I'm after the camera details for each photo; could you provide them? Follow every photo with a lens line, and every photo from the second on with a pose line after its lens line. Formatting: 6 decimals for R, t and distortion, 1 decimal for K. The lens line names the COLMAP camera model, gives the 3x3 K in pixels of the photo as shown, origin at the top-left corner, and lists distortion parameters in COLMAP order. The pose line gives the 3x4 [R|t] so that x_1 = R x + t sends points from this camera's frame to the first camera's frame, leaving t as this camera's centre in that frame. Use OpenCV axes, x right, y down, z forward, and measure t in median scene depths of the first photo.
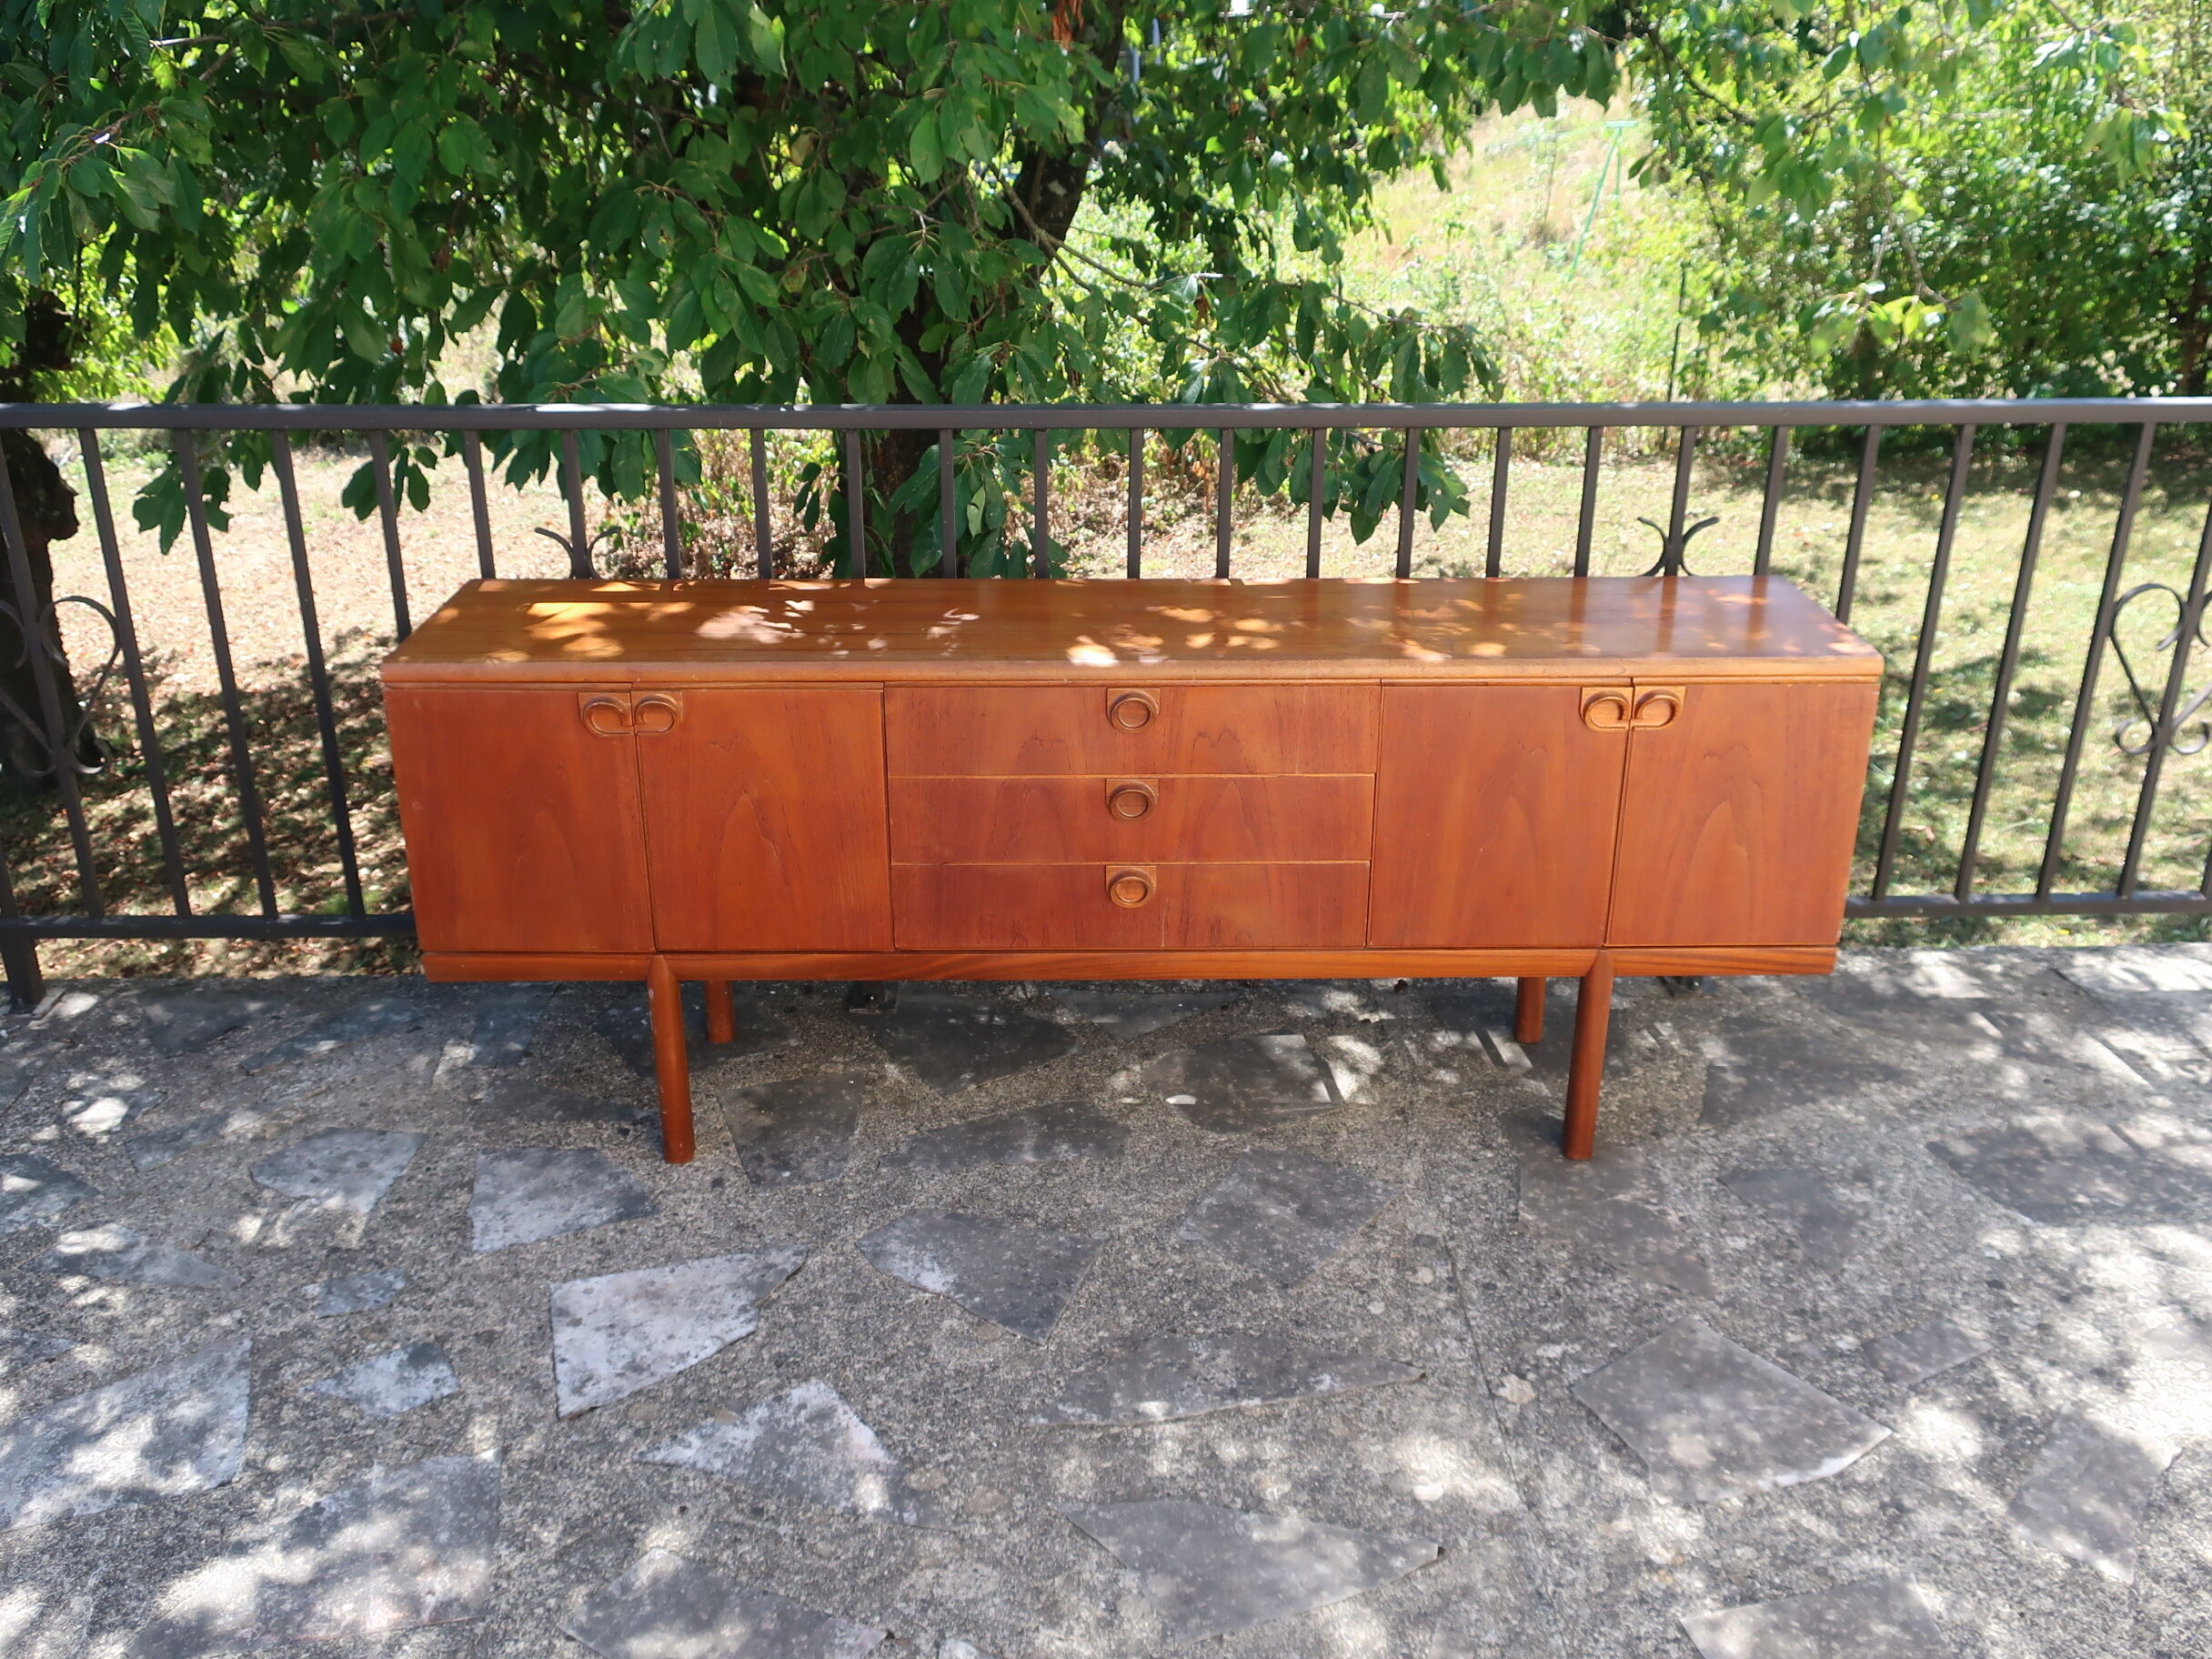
lens RADIAL K [[1956.5, 0, 1085.3], [0, 1956.5, 826.0], [0, 0, 1]] dist [0.005756, -0.000818]
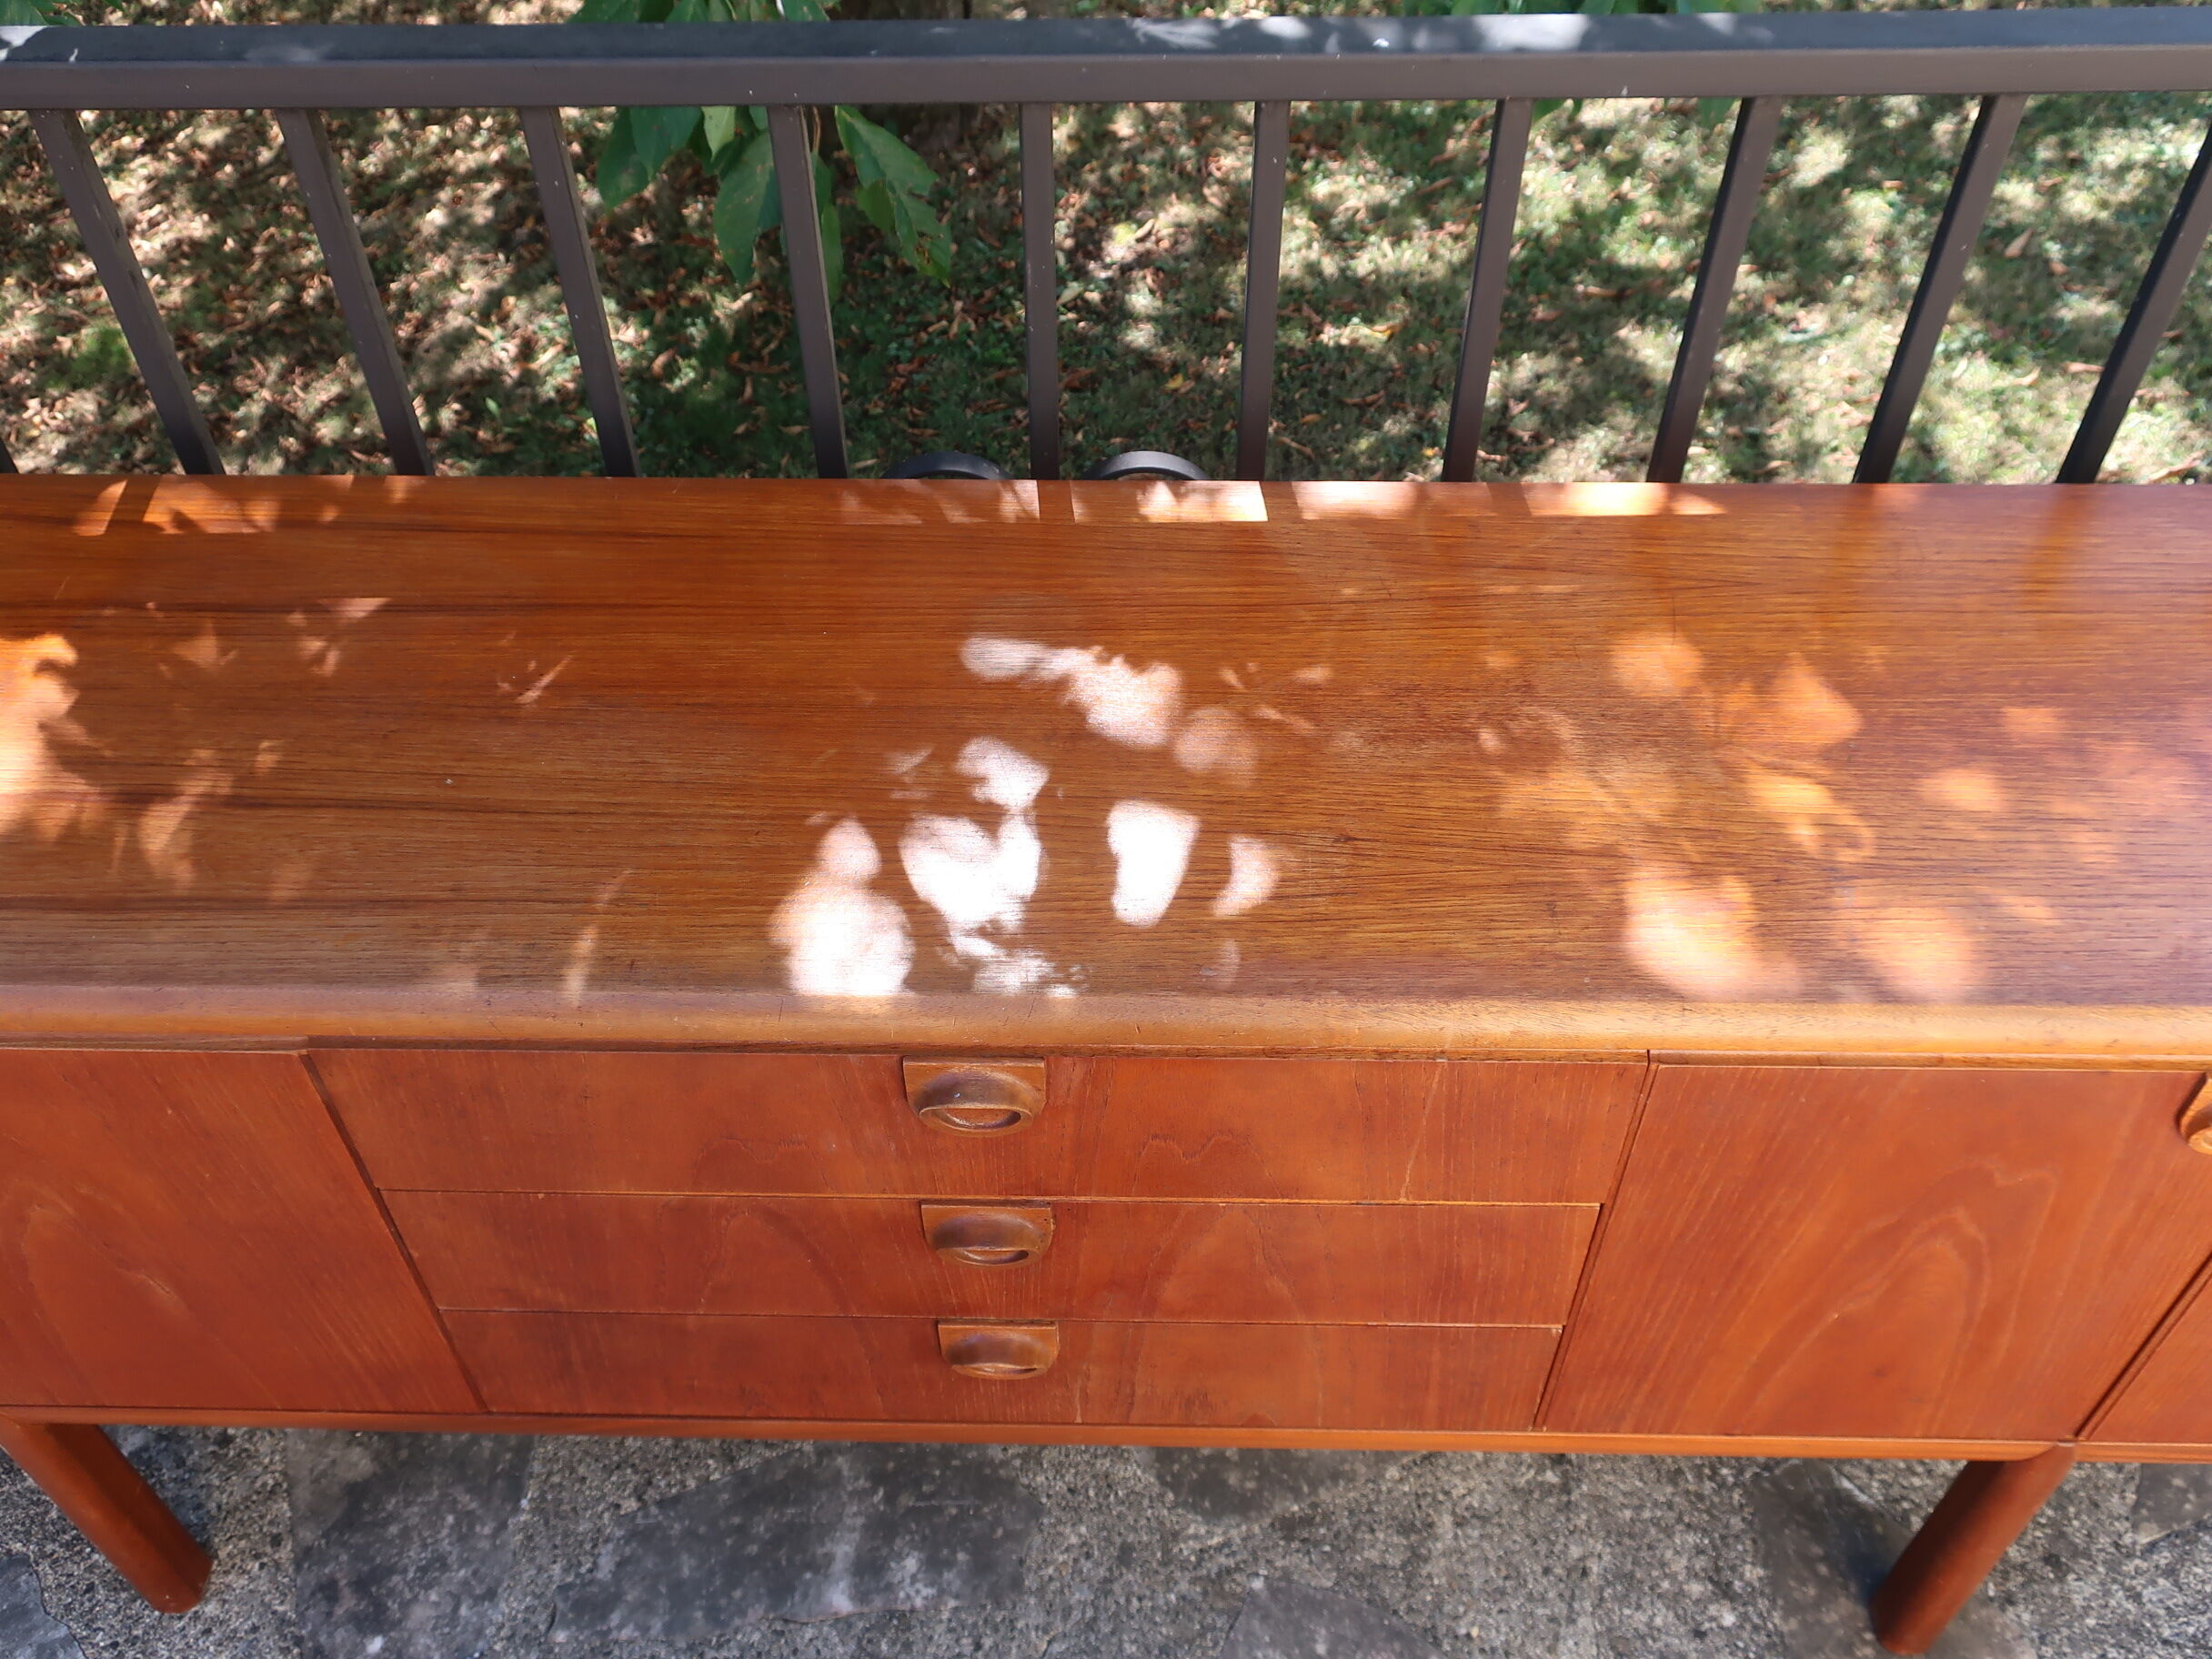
lens RADIAL K [[1956.5, 0, 1097.1], [0, 1956.5, 822.2], [0, 0, 1]] dist [0.005756, -0.000818]
pose [[0.999634, 0.009499, -0.025330, 0.055217], [0.001641, 0.913310, 0.407261, -0.253285], [0.027003, -0.407154, 0.912960, 0.657177]]
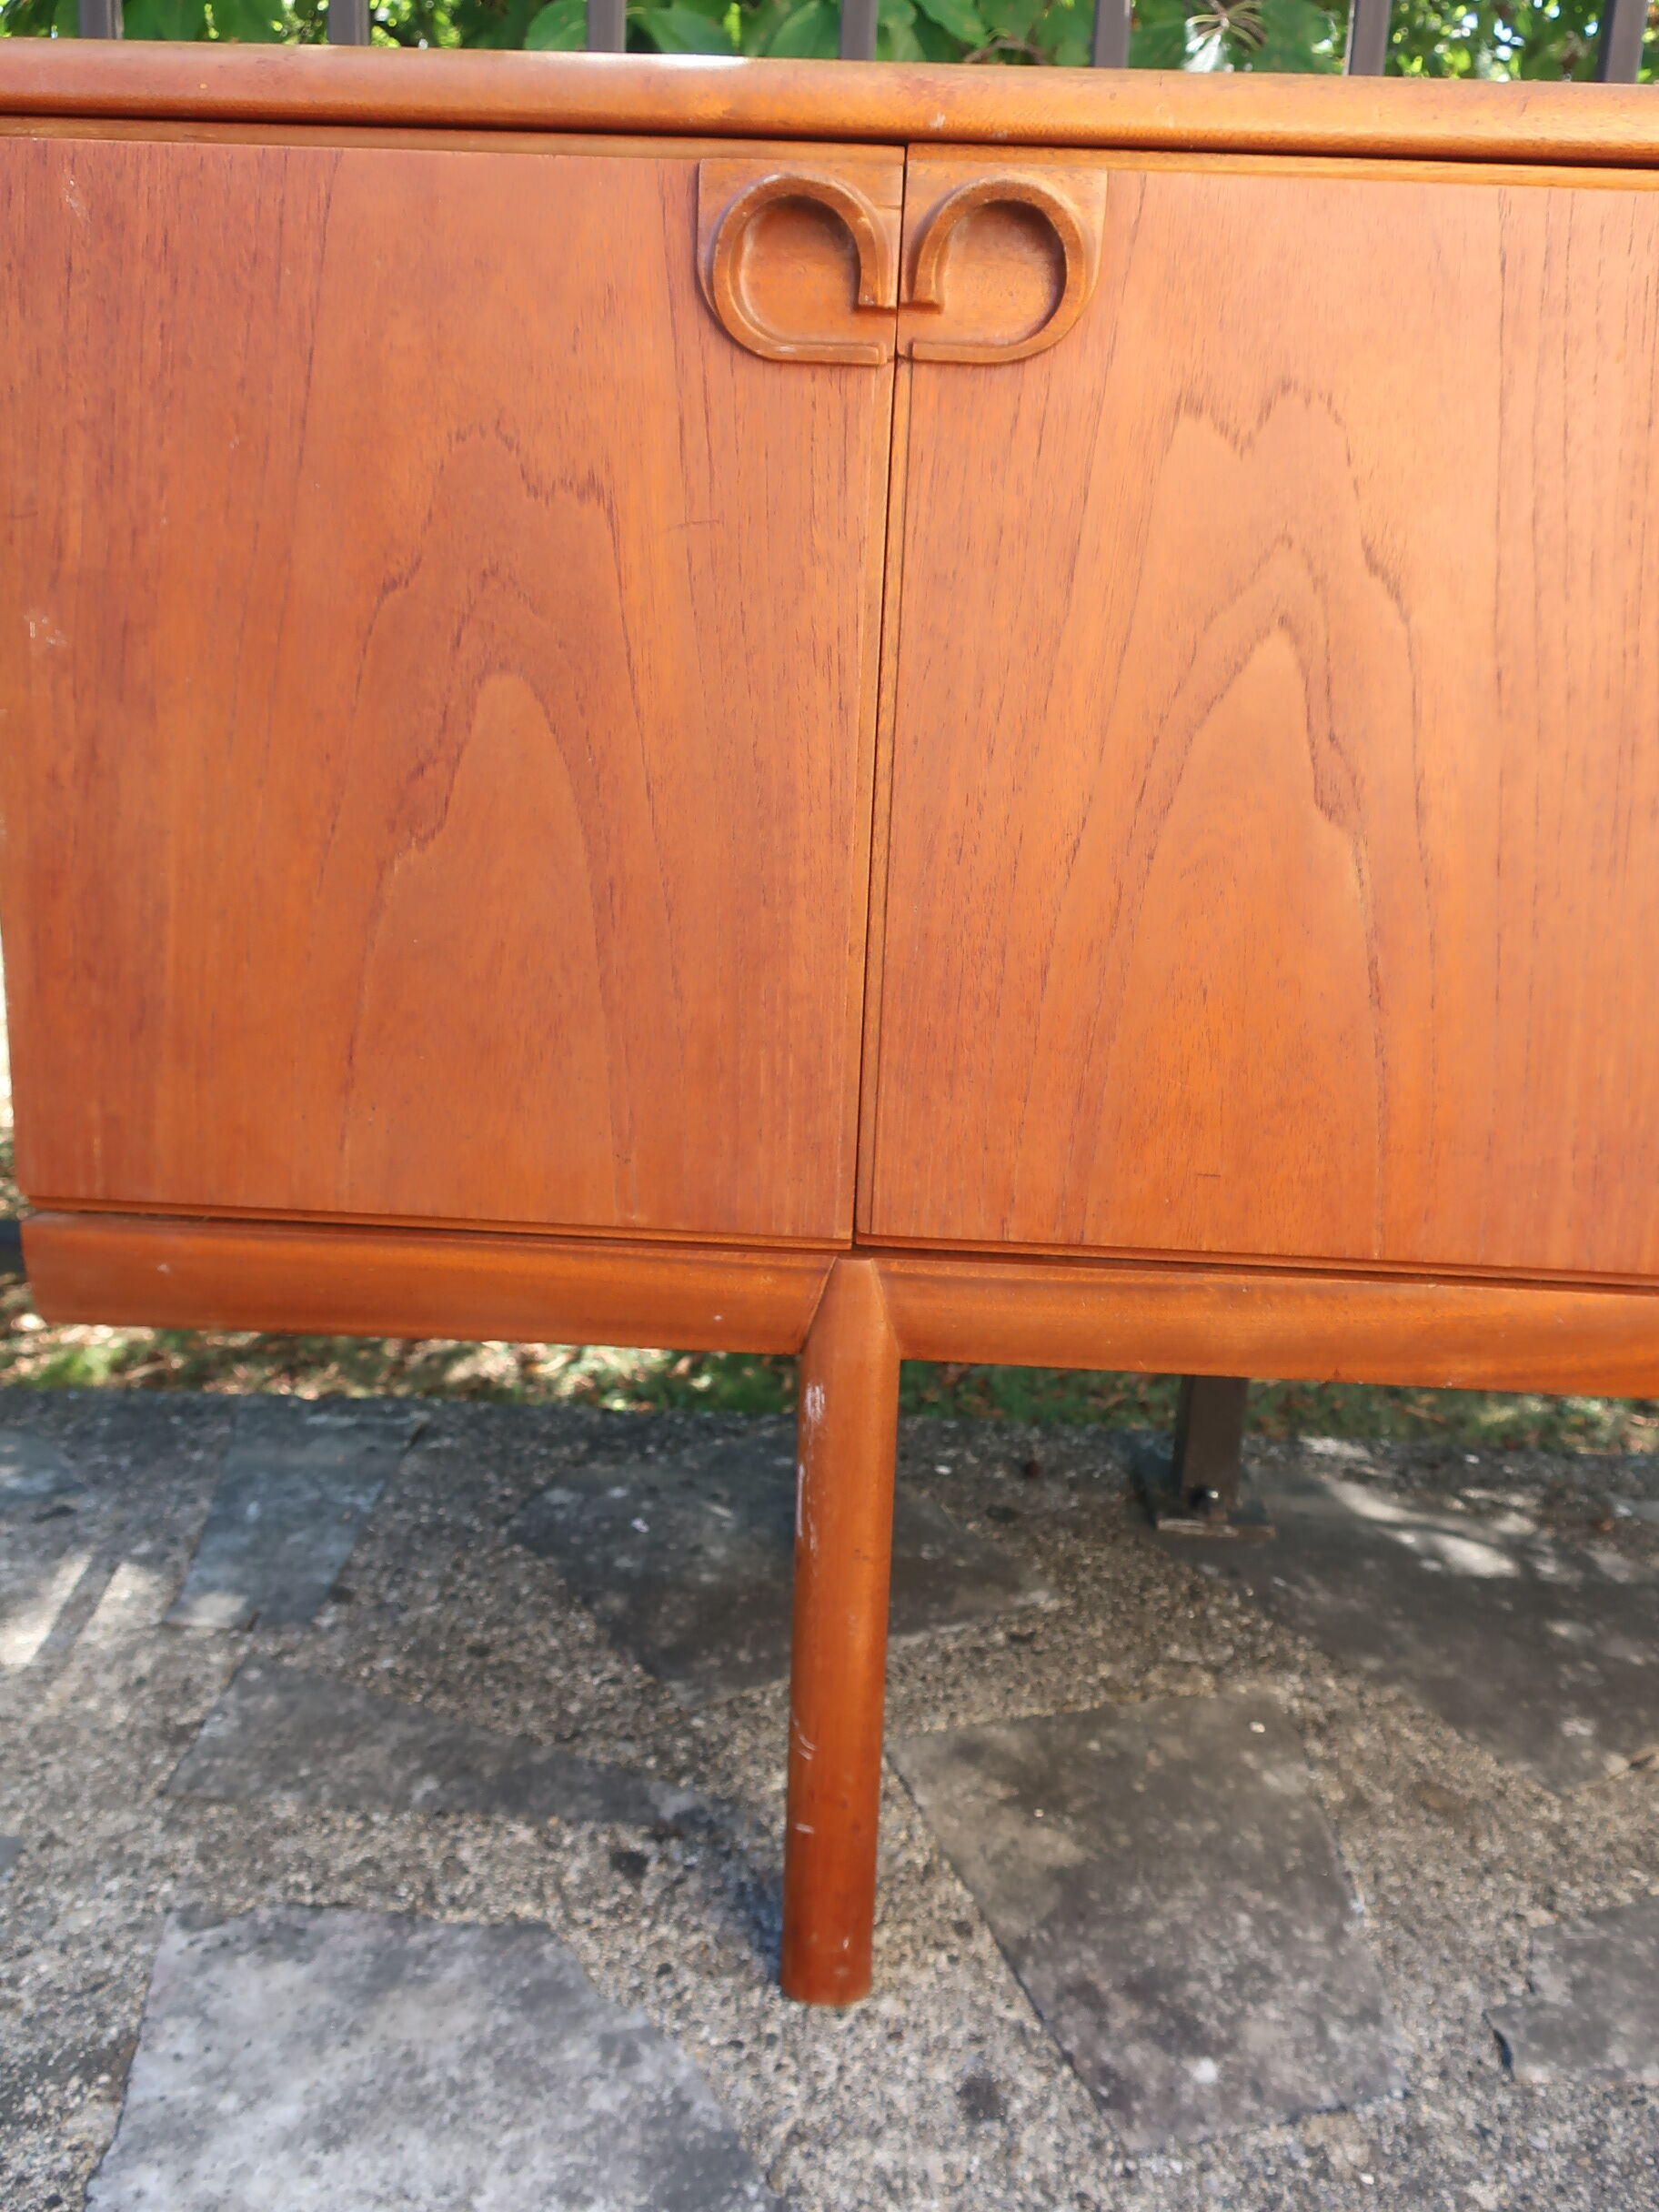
lens RADIAL K [[1956.5, 0, 835.6], [0, 1956.5, 1101.8], [0, 0, 1]] dist [0.005756, -0.000818]
pose [[0.998552, 0.047123, -0.025942, -0.220812], [-0.050281, 0.989032, -0.138881, 0.084313], [0.019113, 0.139984, 0.989969, 0.738650]]
